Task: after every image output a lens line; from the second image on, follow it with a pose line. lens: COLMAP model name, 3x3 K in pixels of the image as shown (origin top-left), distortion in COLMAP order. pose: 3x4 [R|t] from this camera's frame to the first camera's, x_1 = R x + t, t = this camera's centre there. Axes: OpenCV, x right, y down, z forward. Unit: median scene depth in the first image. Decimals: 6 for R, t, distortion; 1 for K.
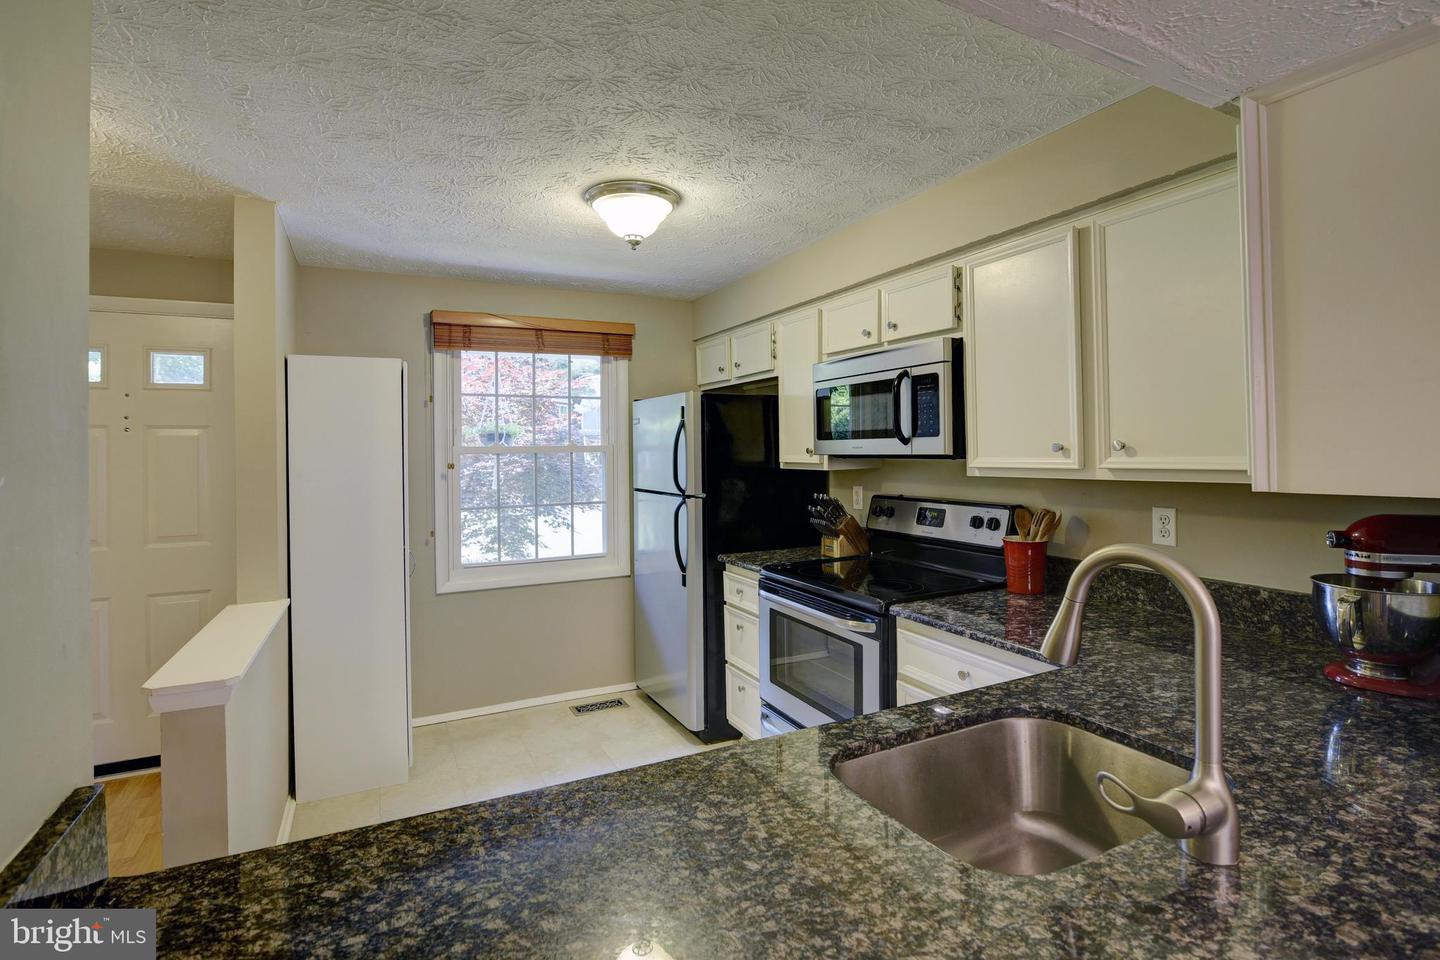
lens RADIAL K [[660.9, 0, 701.1], [0, 660.9, 443.6], [0, 0, 1]] dist [-0.022413, 0.003112]
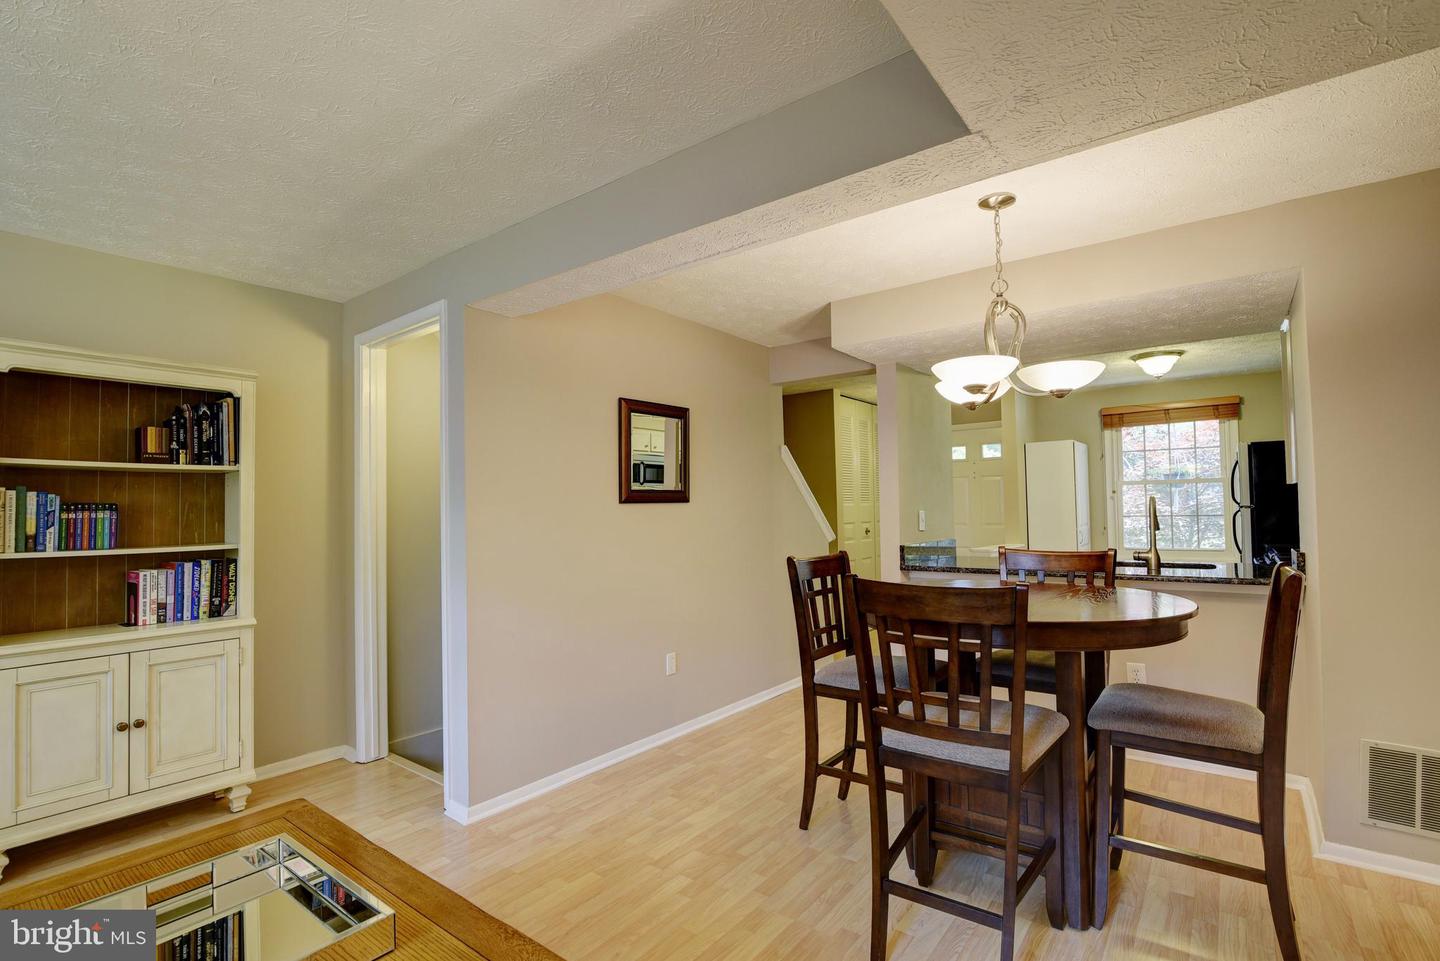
lens RADIAL K [[660.9, 0, 717.0], [0, 660.9, 484.1], [0, 0, 1]] dist [-0.022413, 0.003112]
pose [[0.426111, -0.032884, -0.904073, 1.000724], [0.024682, 0.999390, -0.024717, 0.037347], [0.904334, -0.011782, 0.426662, -0.981601]]
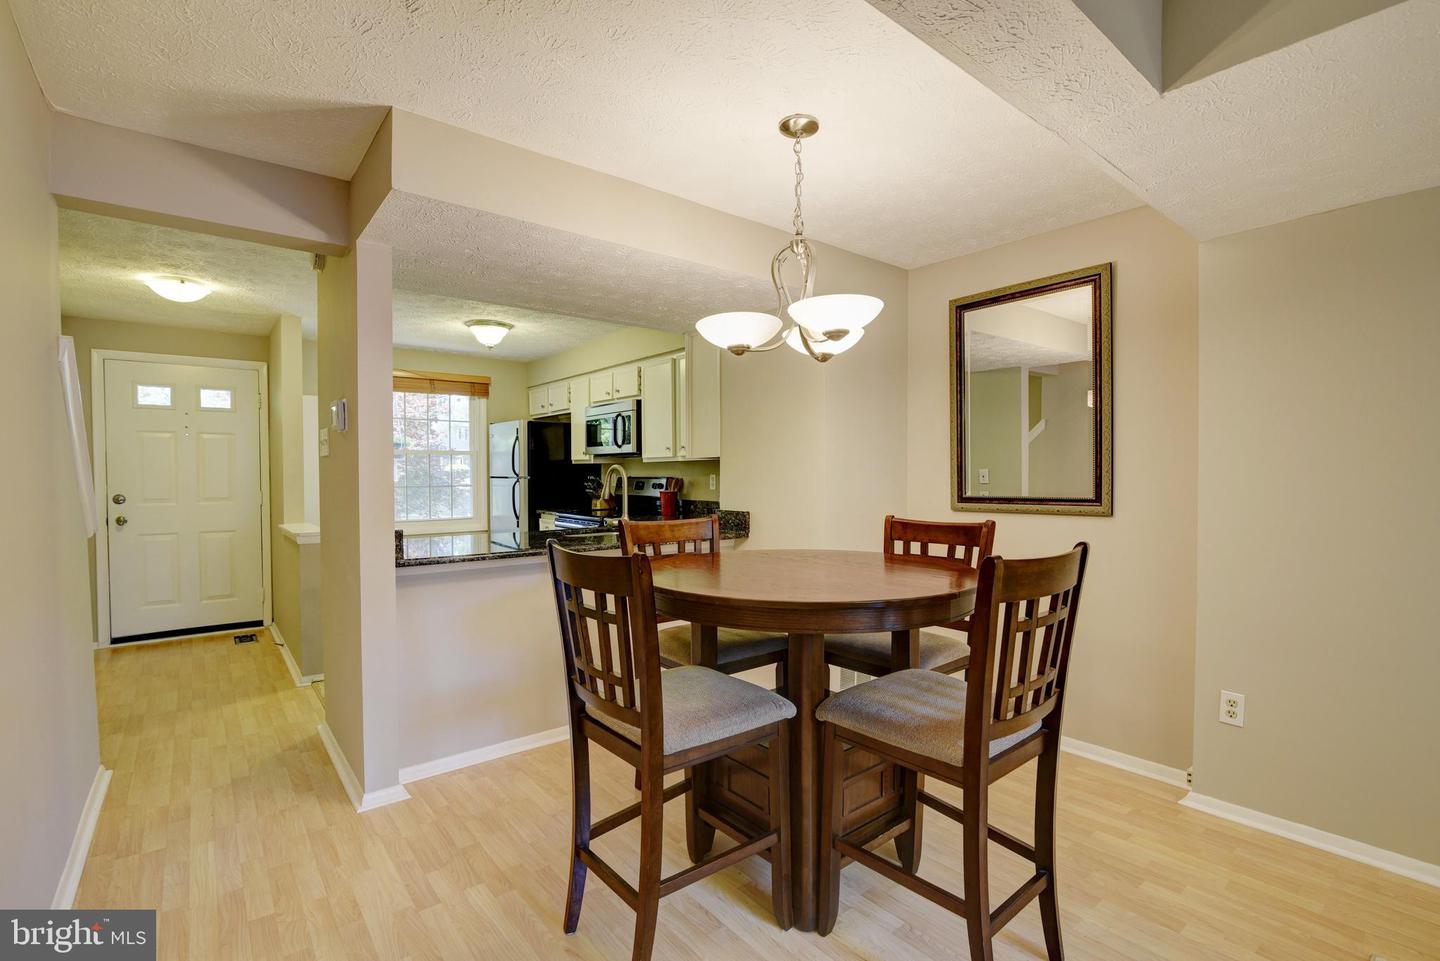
lens RADIAL K [[660.9, 0, 715.7], [0, 660.9, 488.4], [0, 0, 1]] dist [-0.022413, 0.003112]
pose [[0.978705, 0.001534, 0.205264, 0.154863], [-0.008389, 0.999436, 0.032531, 0.052095], [-0.205099, -0.033560, 0.978166, -1.007928]]
